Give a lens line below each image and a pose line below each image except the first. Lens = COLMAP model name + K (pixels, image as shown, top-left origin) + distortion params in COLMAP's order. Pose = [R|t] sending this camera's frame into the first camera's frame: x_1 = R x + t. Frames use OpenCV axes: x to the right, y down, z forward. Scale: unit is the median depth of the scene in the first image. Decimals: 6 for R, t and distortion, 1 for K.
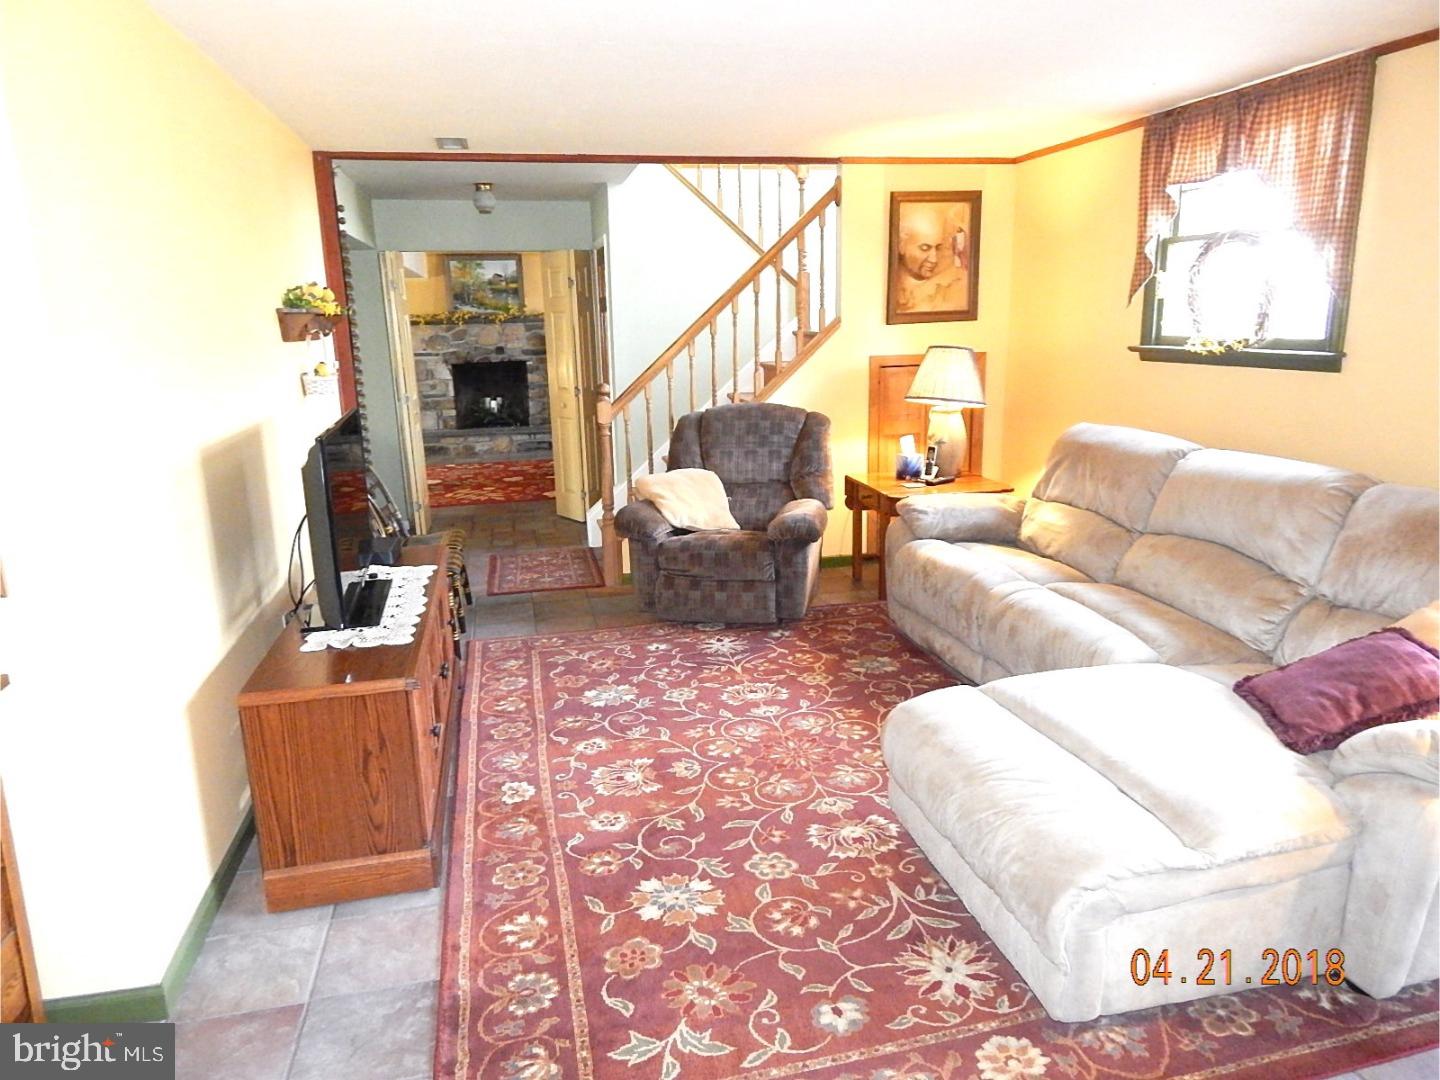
lens RADIAL K [[960.6, 0, 722.7], [0, 960.6, 542.3], [0, 0, 1]] dist [0.004703, -0.001125]
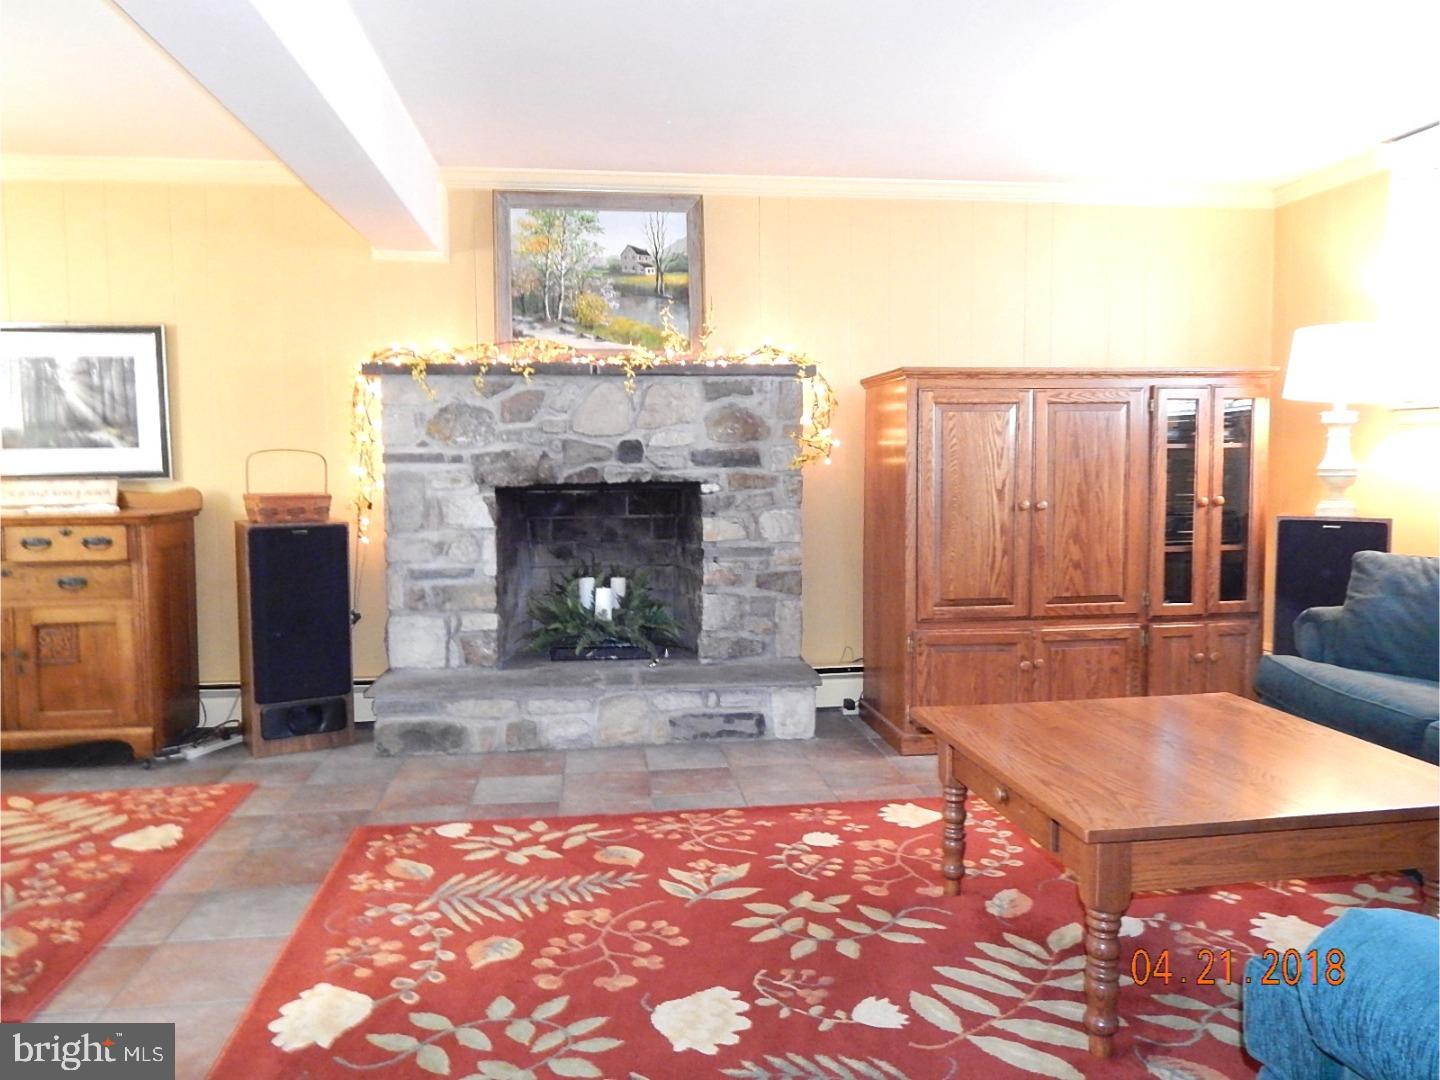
lens RADIAL K [[1049.4, 0, 721.3], [0, 1049.4, 535.9], [0, 0, 1]] dist [-0.001492, 0.000028]
pose [[0.994962, 0.023550, -0.097446, -0.162083], [-0.038410, 0.987393, -0.153556, -0.111811], [0.092601, 0.156525, 0.983323, 0.634170]]
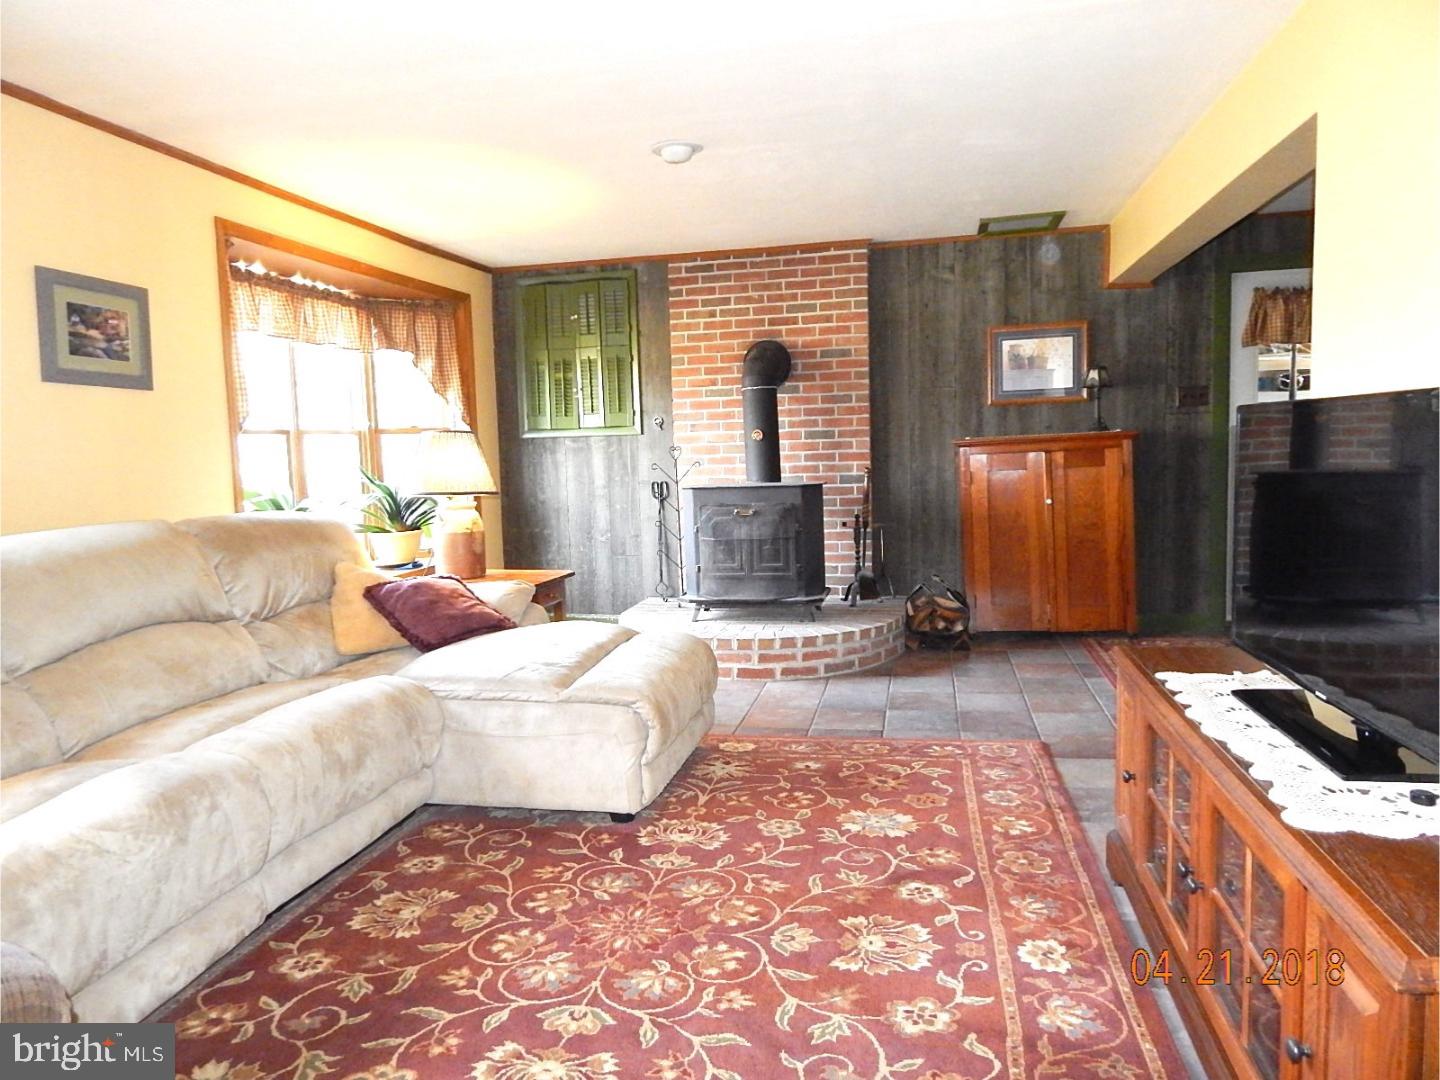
lens RADIAL K [[960.6, 0, 719.6], [0, 960.6, 541.5], [0, 0, 1]] dist [0.004703, -0.001125]
pose [[-0.907122, 0.008533, 0.420781, -0.264188], [0.146235, 0.943893, 0.296111, -0.228388], [-0.394645, 0.330142, -0.857474, 1.418609]]
